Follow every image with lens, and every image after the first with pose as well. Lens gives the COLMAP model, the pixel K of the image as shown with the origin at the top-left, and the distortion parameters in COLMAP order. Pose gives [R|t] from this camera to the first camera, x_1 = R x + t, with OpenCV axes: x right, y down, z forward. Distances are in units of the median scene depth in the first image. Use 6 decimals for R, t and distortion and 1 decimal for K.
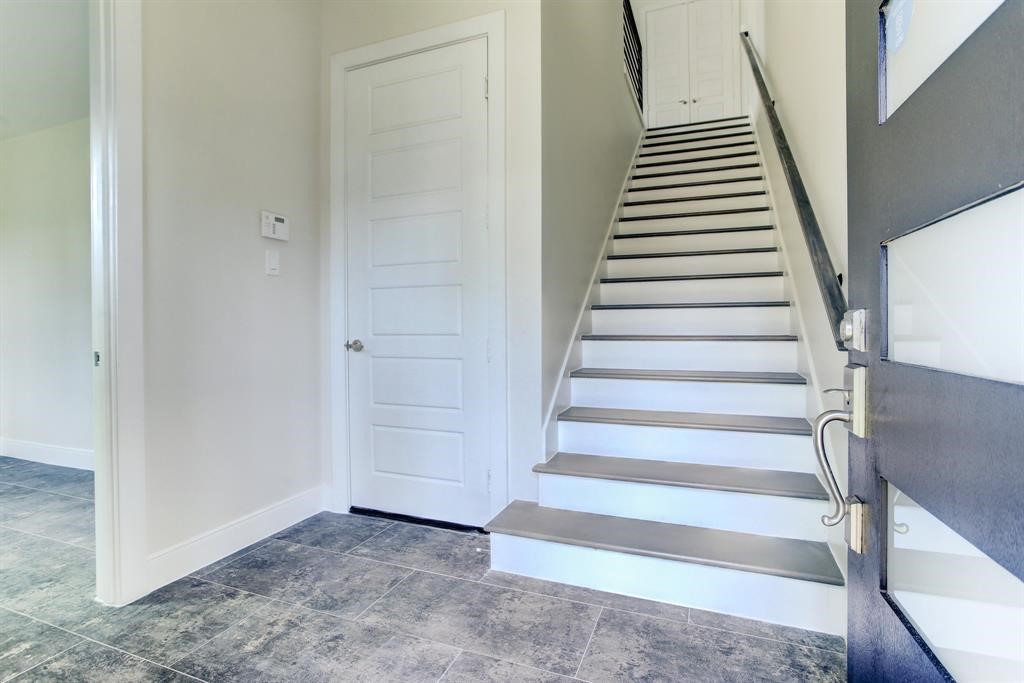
lens RADIAL K [[495.4, 0, 522.8], [0, 495.4, 331.7], [0, 0, 1]] dist [-0.002297, 0.000047]
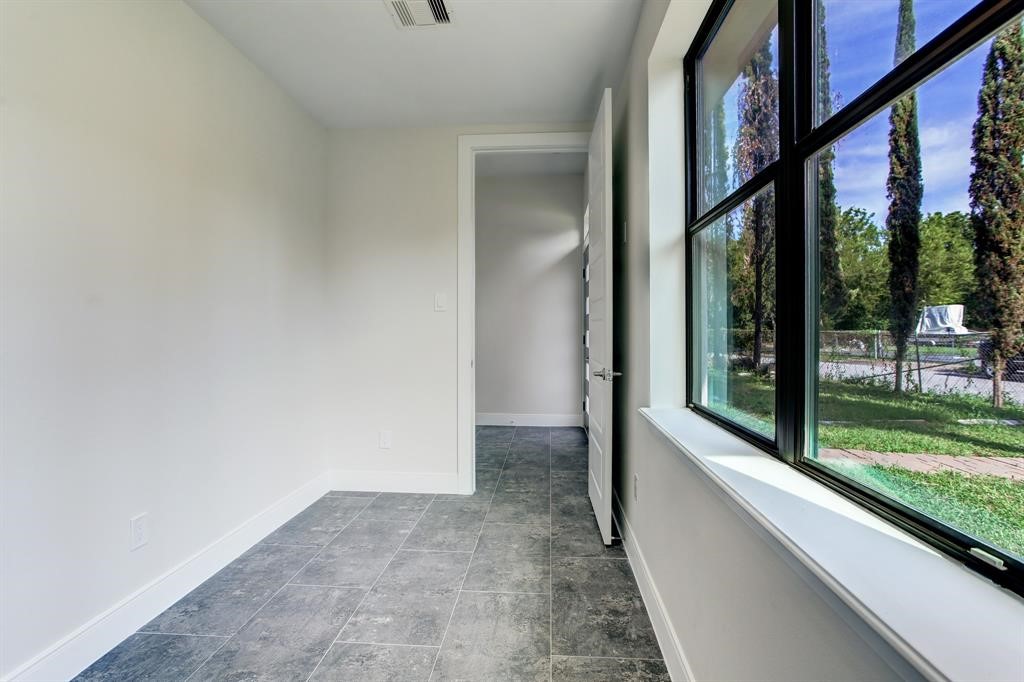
lens RADIAL K [[495.4, 0, 522.8], [0, 495.4, 331.2], [0, 0, 1]] dist [-0.002297, 0.000047]
pose [[-0.309910, 0.003399, 0.950760, -2.315068], [0.006003, 0.999981, -0.001619, -0.071162], [-0.950747, 0.005206, -0.309925, 1.182776]]
